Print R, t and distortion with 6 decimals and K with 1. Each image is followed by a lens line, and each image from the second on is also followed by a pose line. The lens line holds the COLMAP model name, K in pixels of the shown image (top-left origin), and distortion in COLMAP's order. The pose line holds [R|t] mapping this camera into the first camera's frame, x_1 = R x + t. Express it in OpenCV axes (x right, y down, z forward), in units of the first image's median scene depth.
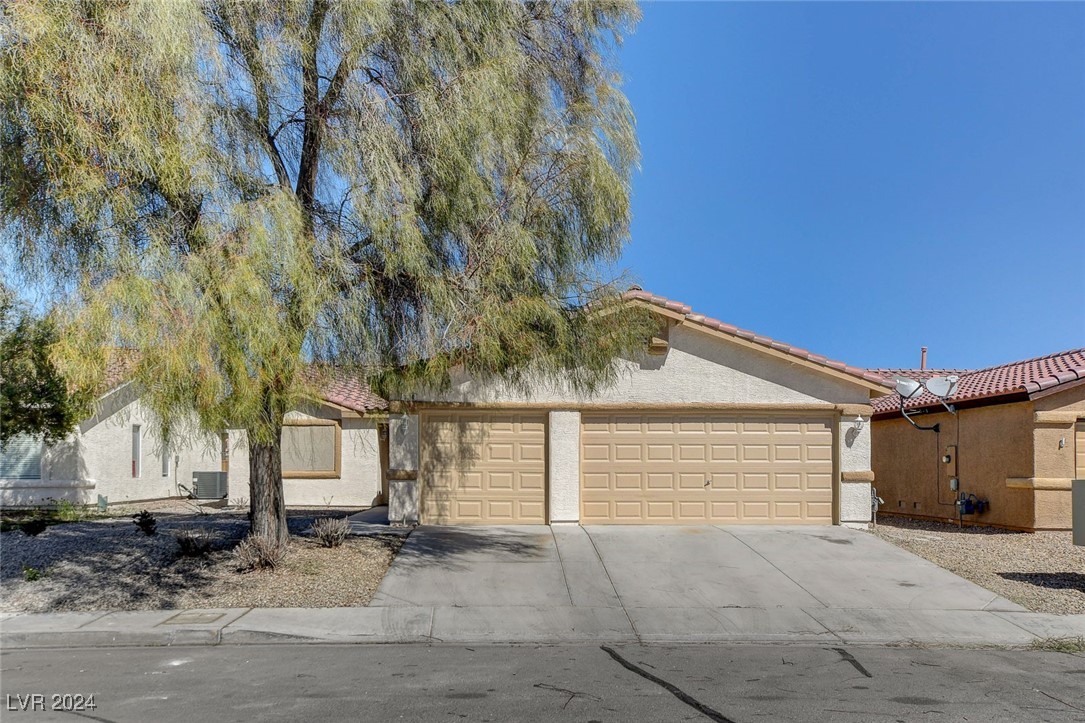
lens RADIAL K [[895.1, 0, 538.5], [0, 895.1, 363.1], [0, 0, 1]] dist [-0.003642, 0.127704]
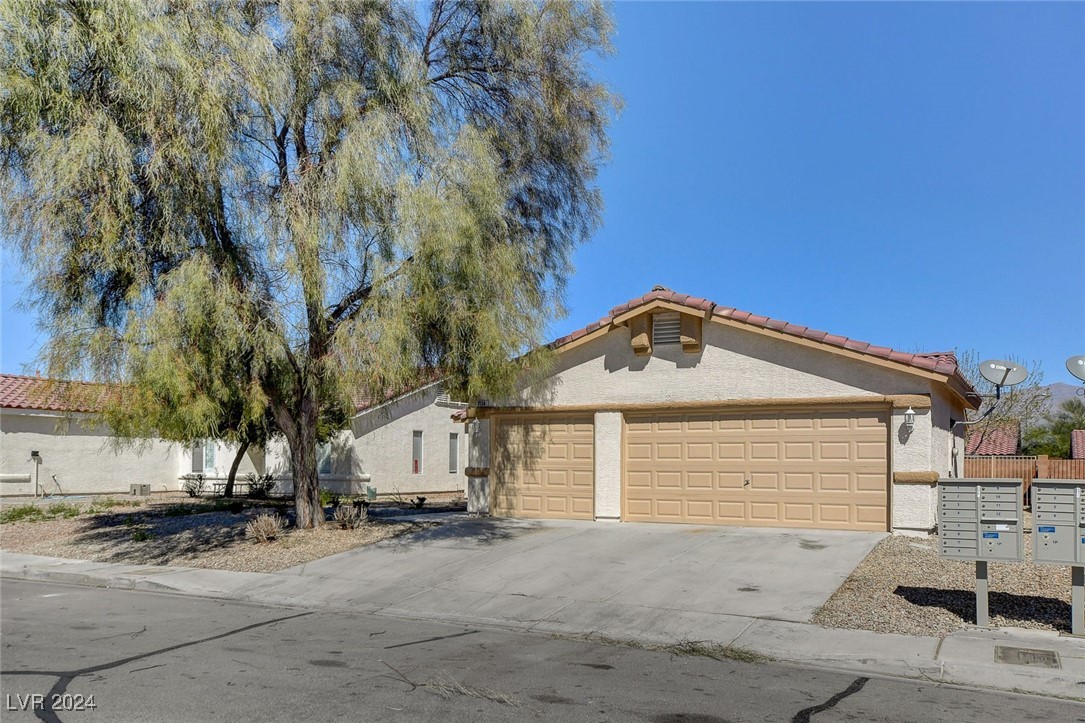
lens RADIAL K [[895.1, 0, 538.5], [0, 895.1, 363.1], [0, 0, 1]] dist [-0.003642, 0.127704]
pose [[0.858910, -0.056378, -0.509014, 0.494484], [0.055802, 0.998307, -0.016411, 0.009090], [0.509077, -0.014308, 0.860602, 0.060186]]
